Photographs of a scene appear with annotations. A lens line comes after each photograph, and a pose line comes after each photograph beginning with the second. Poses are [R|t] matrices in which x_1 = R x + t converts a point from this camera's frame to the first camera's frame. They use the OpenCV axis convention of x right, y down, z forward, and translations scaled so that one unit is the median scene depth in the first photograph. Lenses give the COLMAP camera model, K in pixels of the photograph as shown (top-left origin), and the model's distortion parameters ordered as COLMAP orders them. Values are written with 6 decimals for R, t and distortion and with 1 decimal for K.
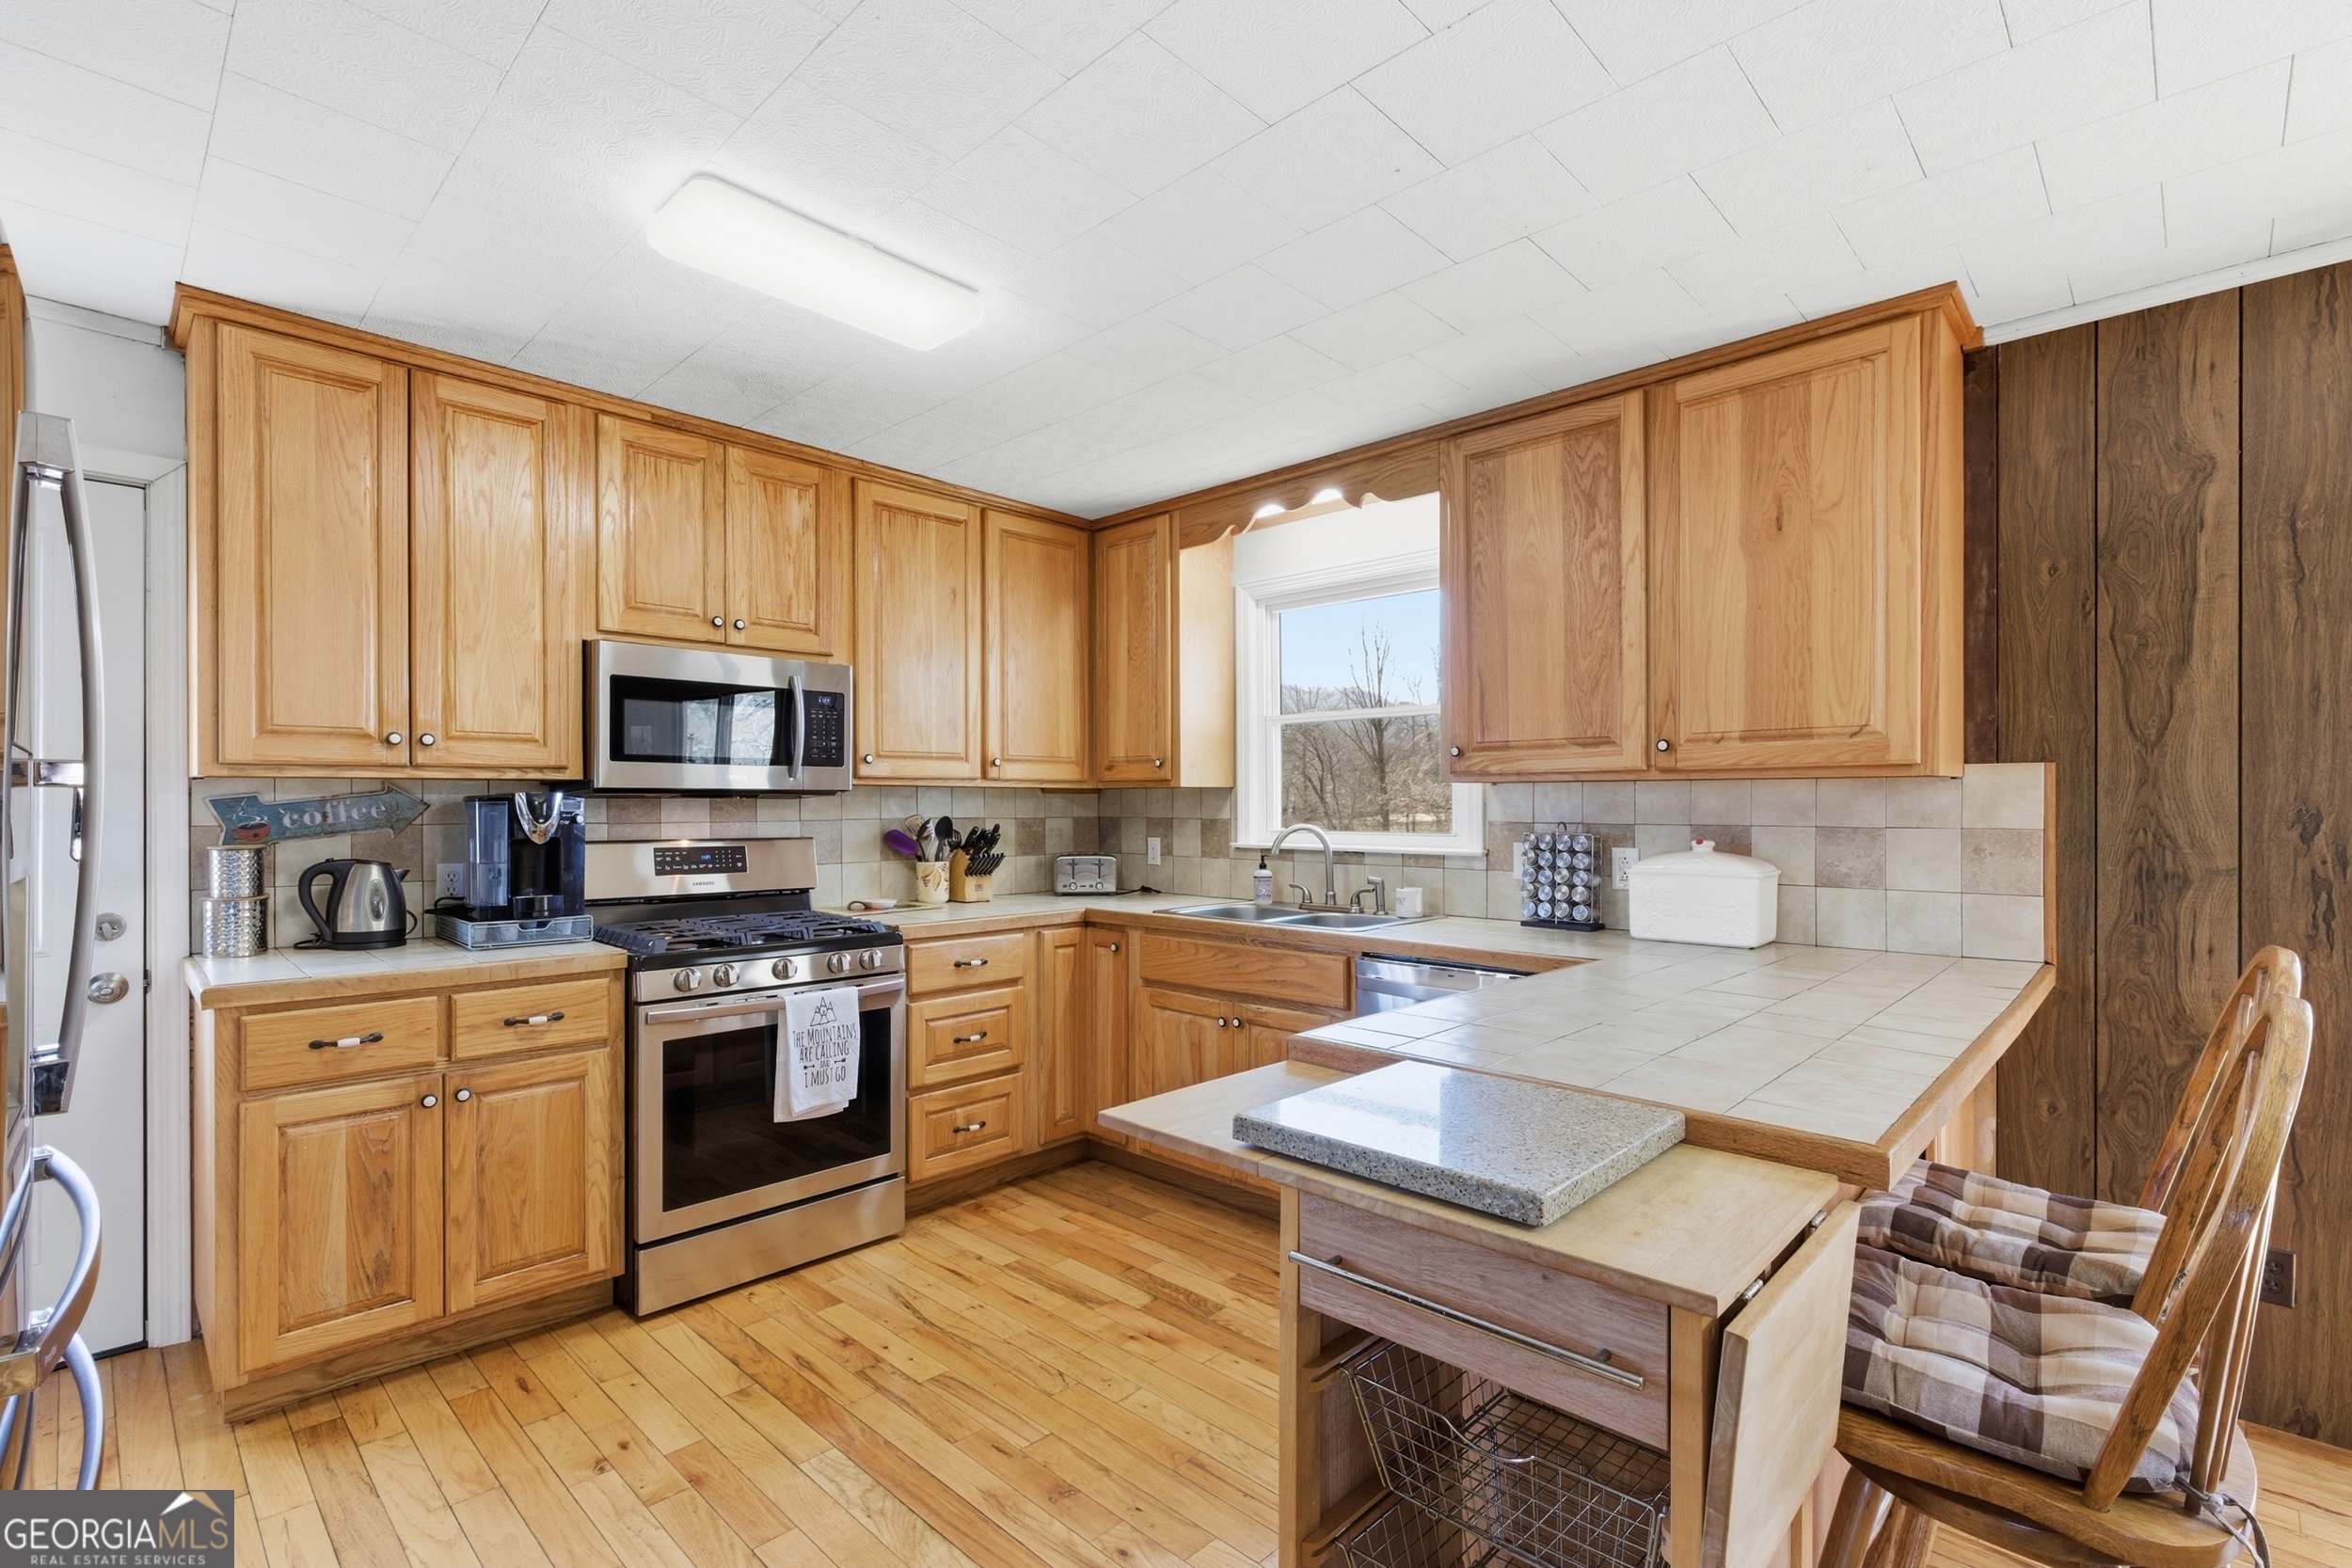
lens RADIAL K [[1074.8, 0, 1173.0], [0, 1074.8, 805.7], [0, 0, 1]] dist [-0.004696, 0.000146]
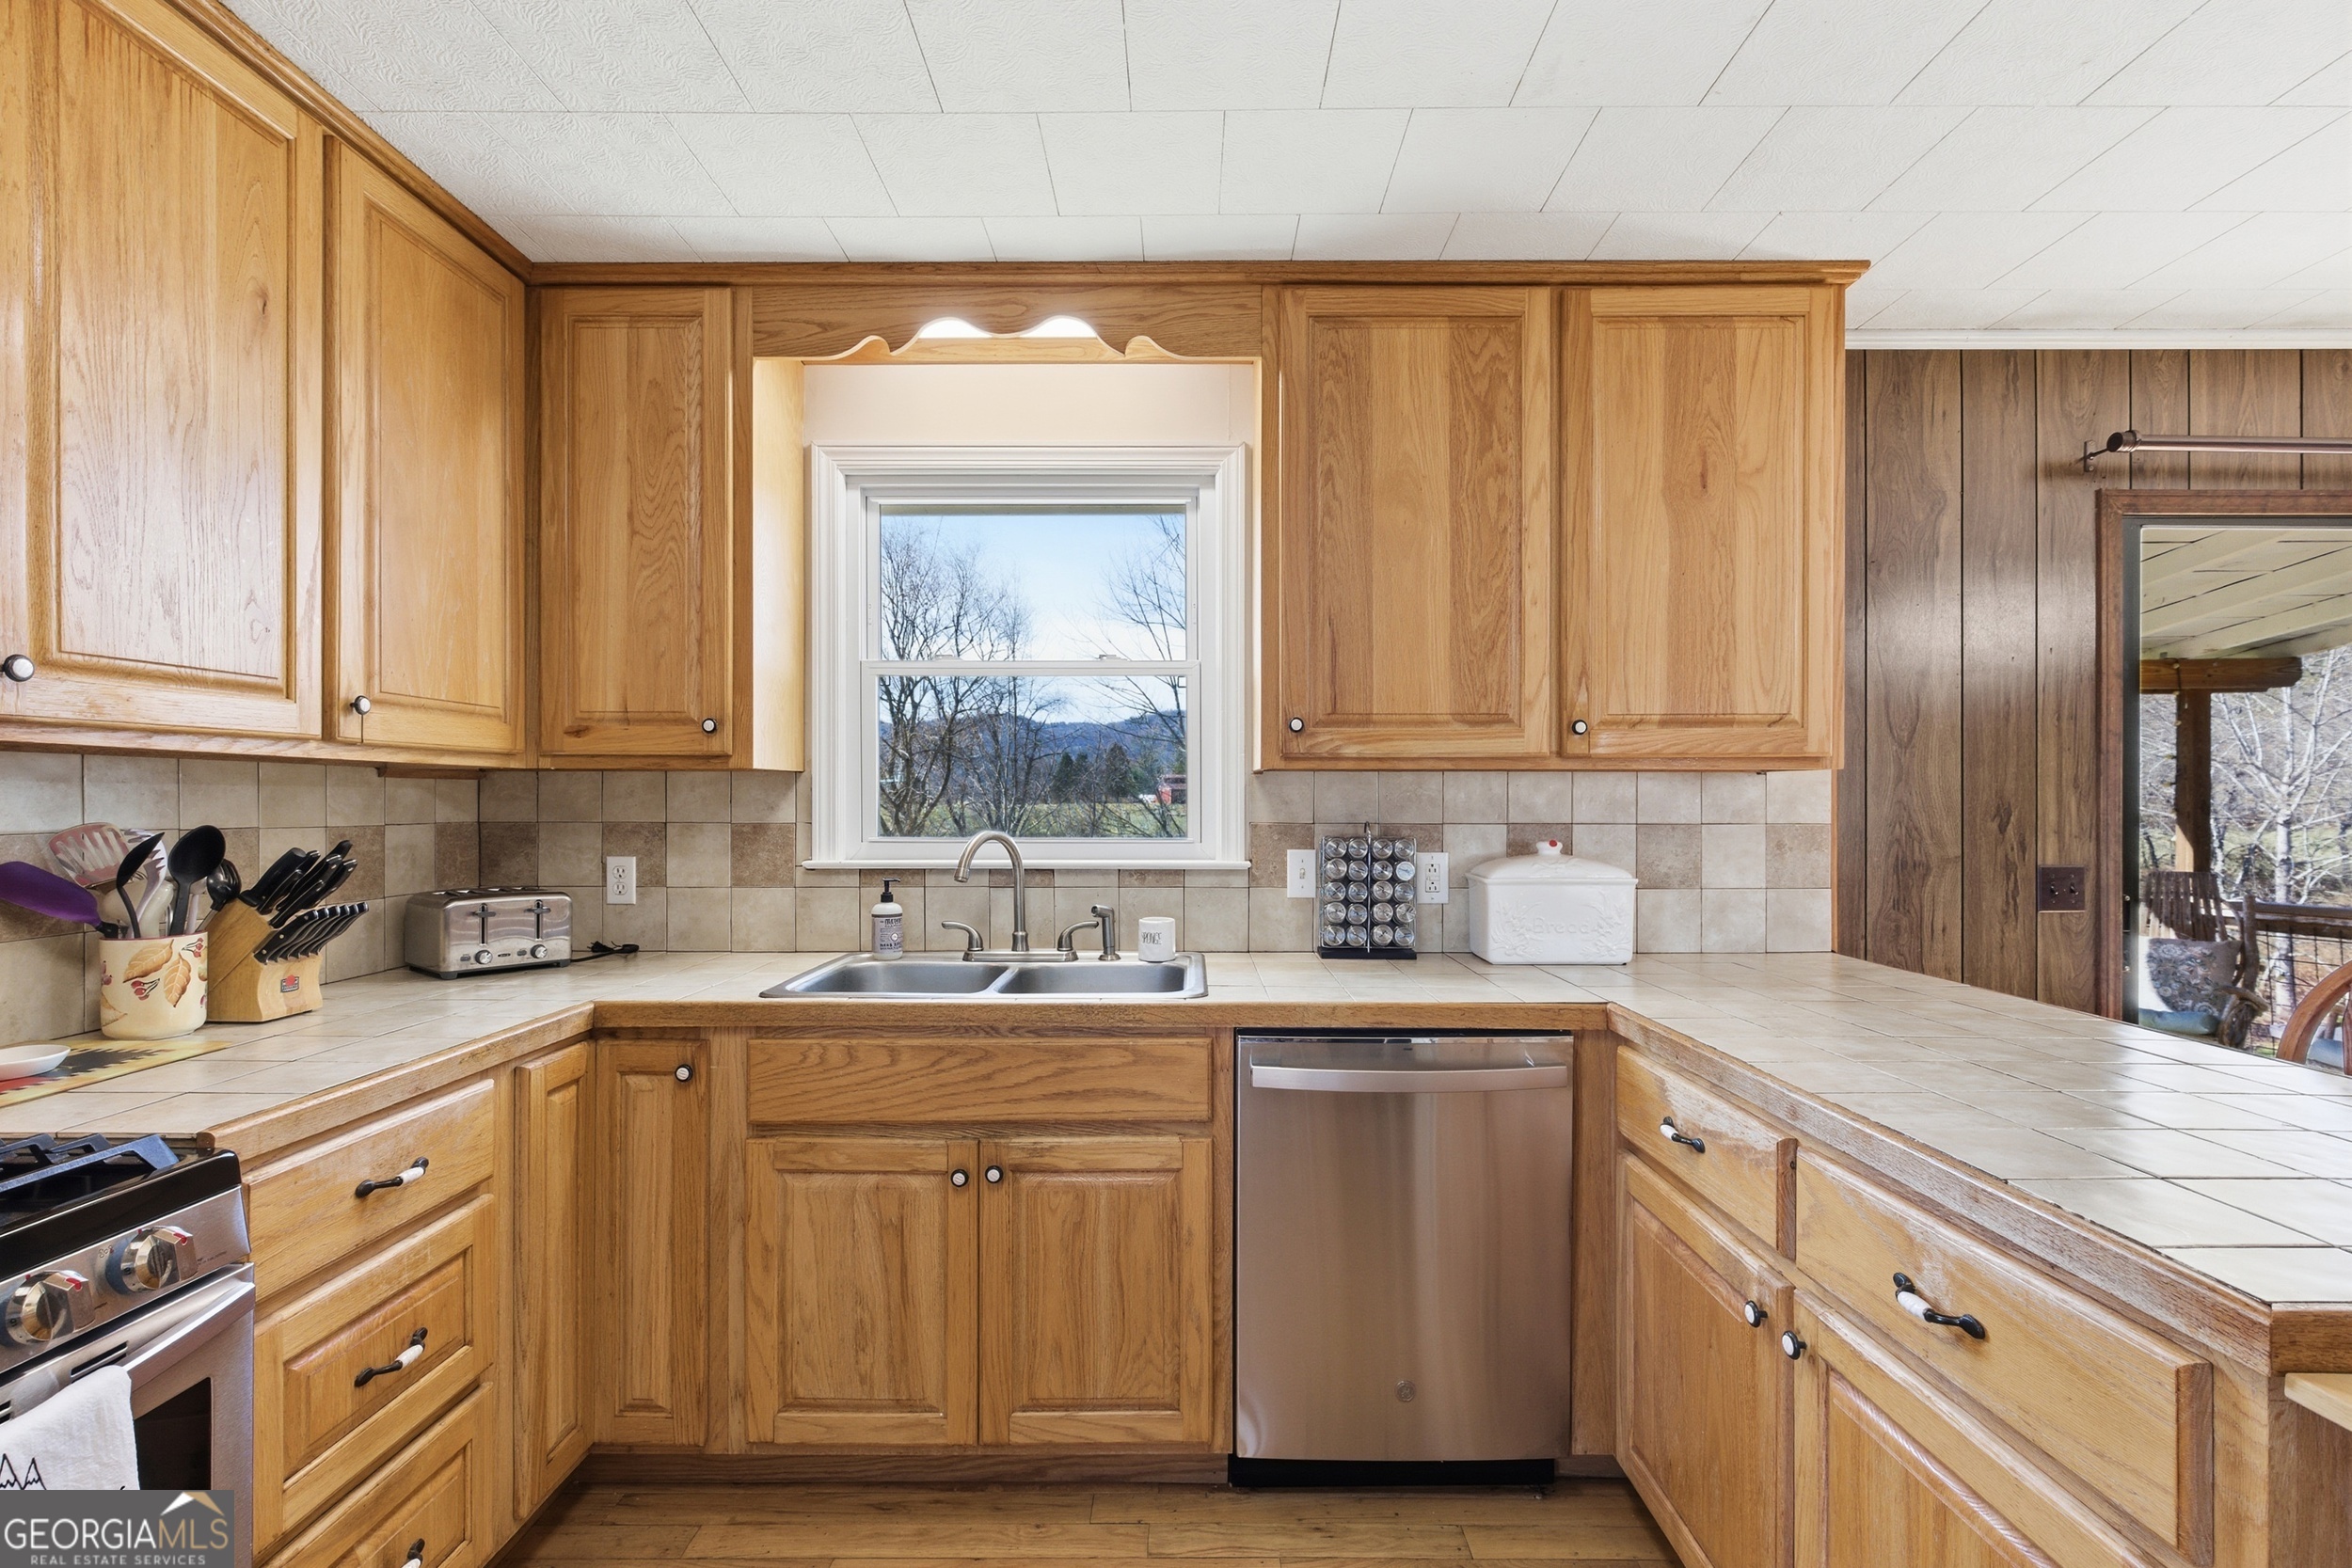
lens RADIAL K [[1074.8, 0, 1177.7], [0, 1074.8, 796.1], [0, 0, 1]] dist [-0.004696, 0.000146]
pose [[0.717233, 0.003877, 0.696822, -0.314619], [-0.000054, 0.999985, -0.005509, 0.000760], [-0.696833, 0.003913, 0.717222, 0.589984]]
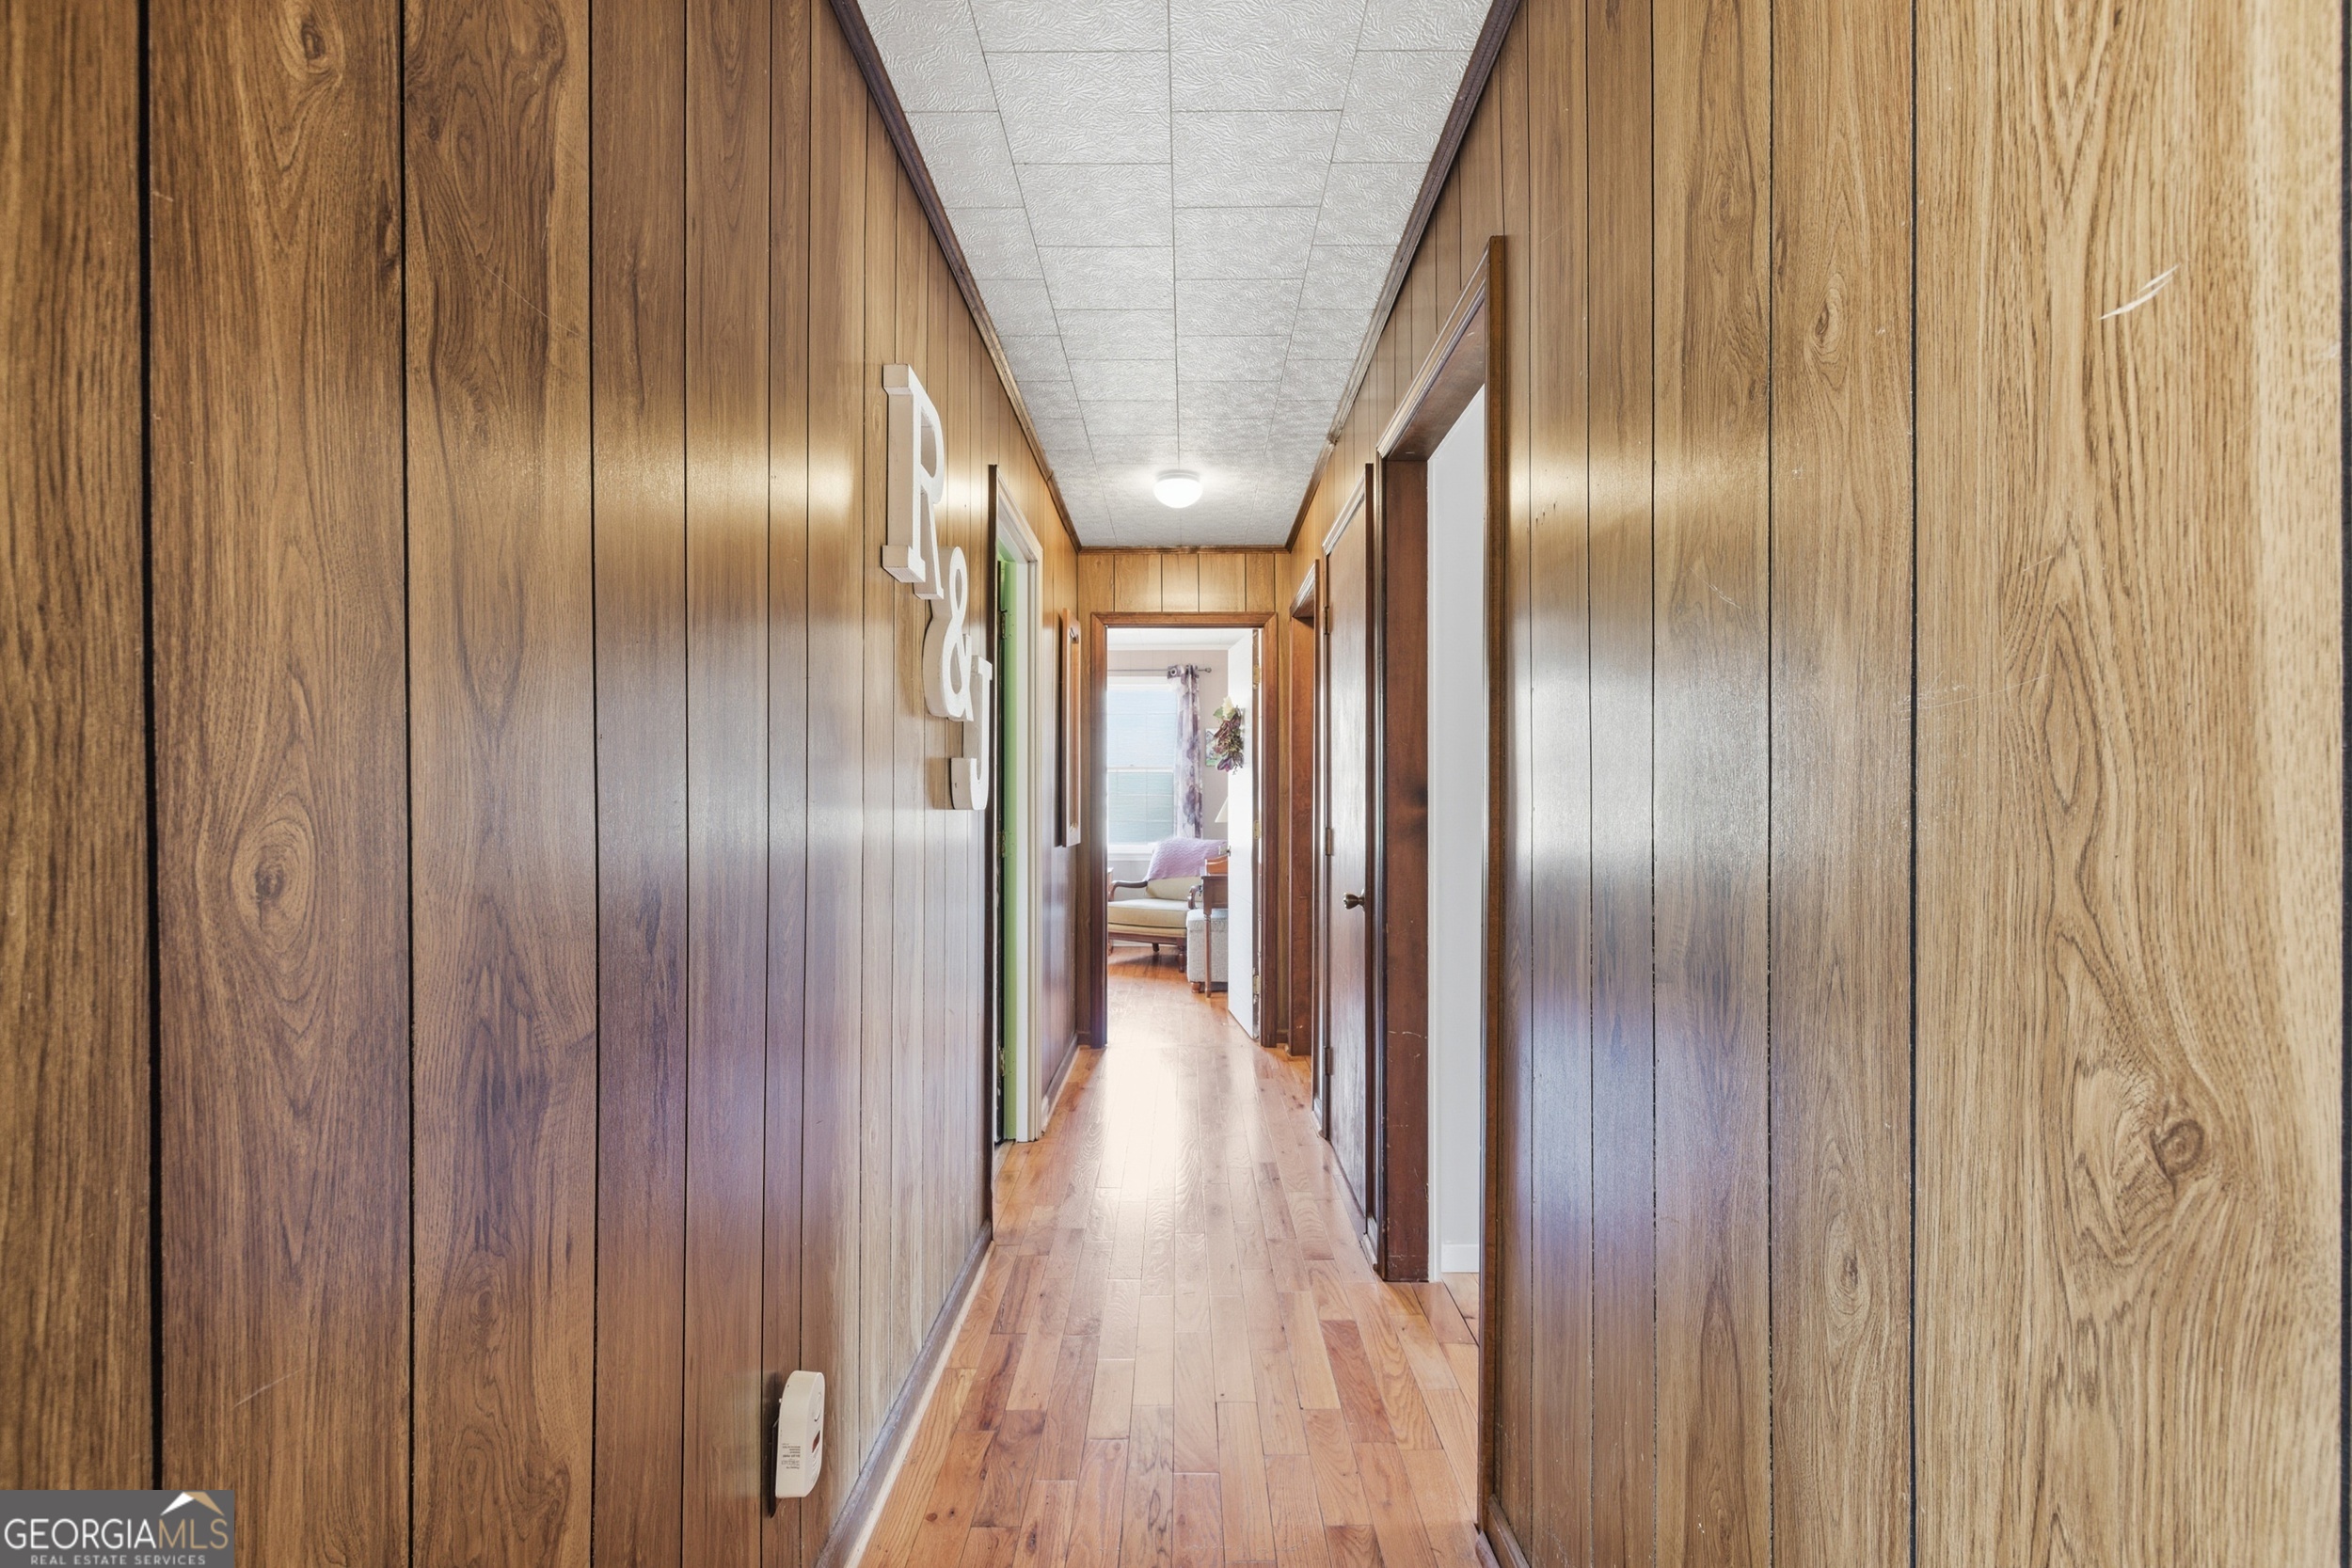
lens RADIAL K [[1074.8, 0, 1176.2], [0, 1074.8, 791.9], [0, 0, 1]] dist [-0.004696, 0.000146]
pose [[-0.691988, 0.008221, 0.721862, 0.409170], [0.011043, 0.999939, -0.000801, -0.025576], [-0.721824, 0.007417, -0.692037, 0.874277]]
